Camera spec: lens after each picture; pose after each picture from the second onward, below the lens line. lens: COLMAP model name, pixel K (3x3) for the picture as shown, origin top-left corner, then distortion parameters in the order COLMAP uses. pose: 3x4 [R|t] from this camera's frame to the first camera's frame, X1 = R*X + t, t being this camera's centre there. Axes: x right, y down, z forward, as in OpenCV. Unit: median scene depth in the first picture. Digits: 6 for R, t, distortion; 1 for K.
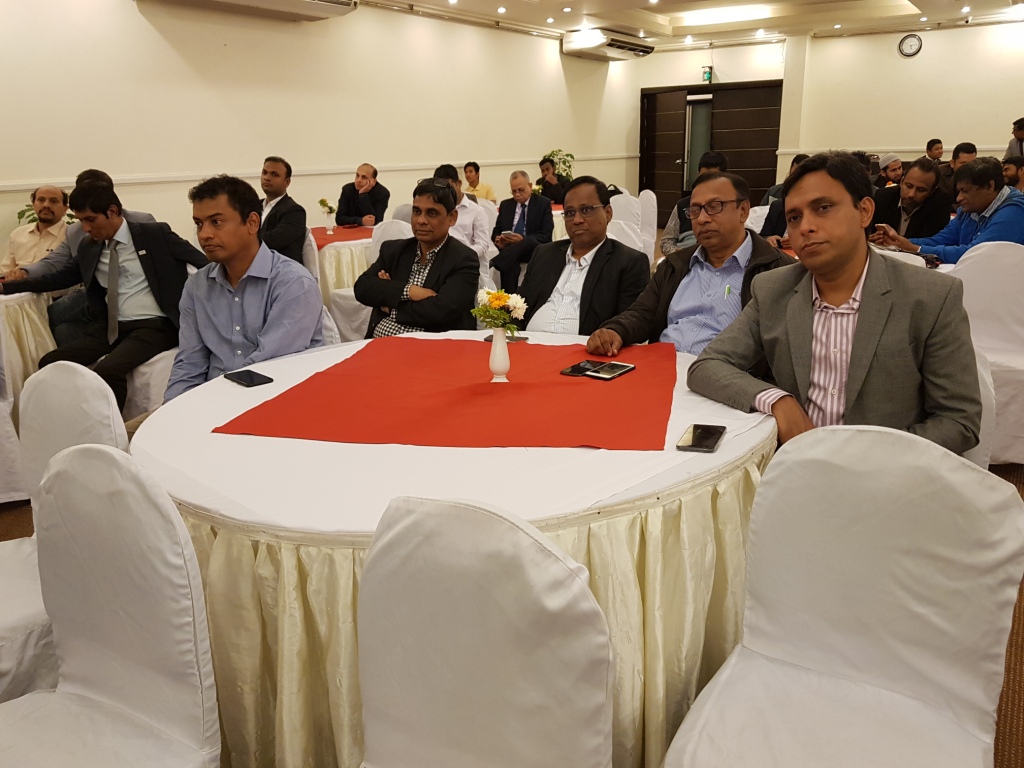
lens RADIAL K [[807.2, 0, 523.3], [0, 807.2, 390.0], [0, 0, 1]] dist [0.062478, -0.090655]
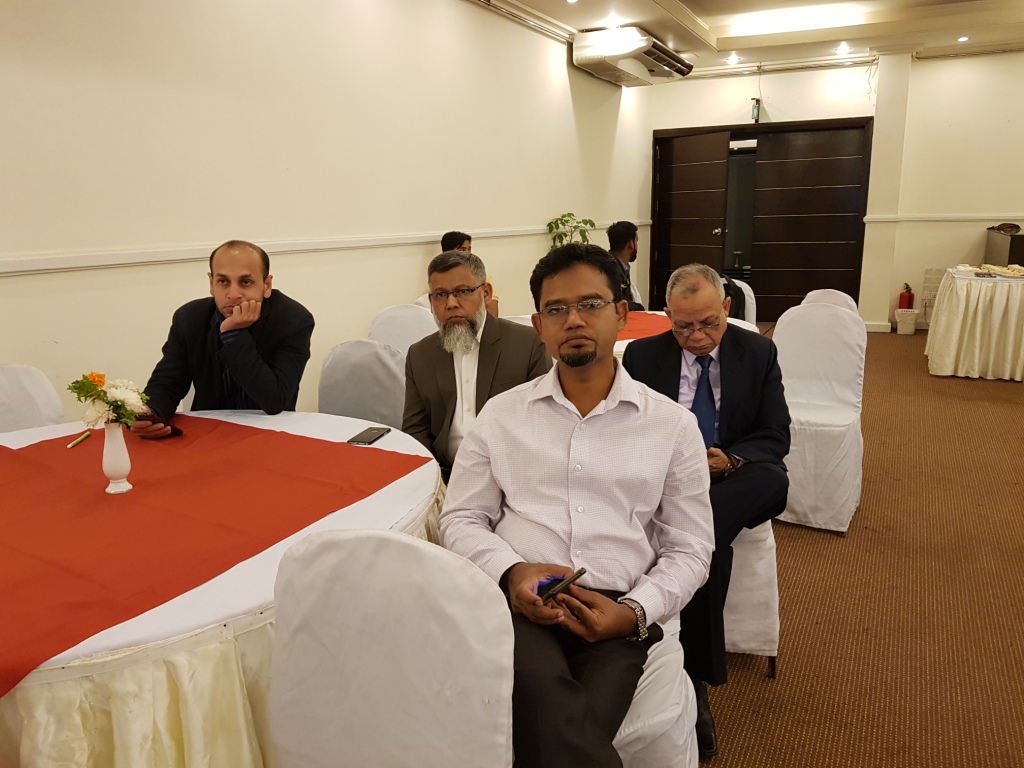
lens RADIAL K [[807.2, 0, 526.1], [0, 807.2, 400.4], [0, 0, 1]] dist [0.062478, -0.090655]
pose [[0.991614, -0.024020, 0.126981, -0.071928], [0.032126, 0.997548, -0.062180, -0.110004], [-0.125176, 0.065738, 0.989954, 0.379722]]
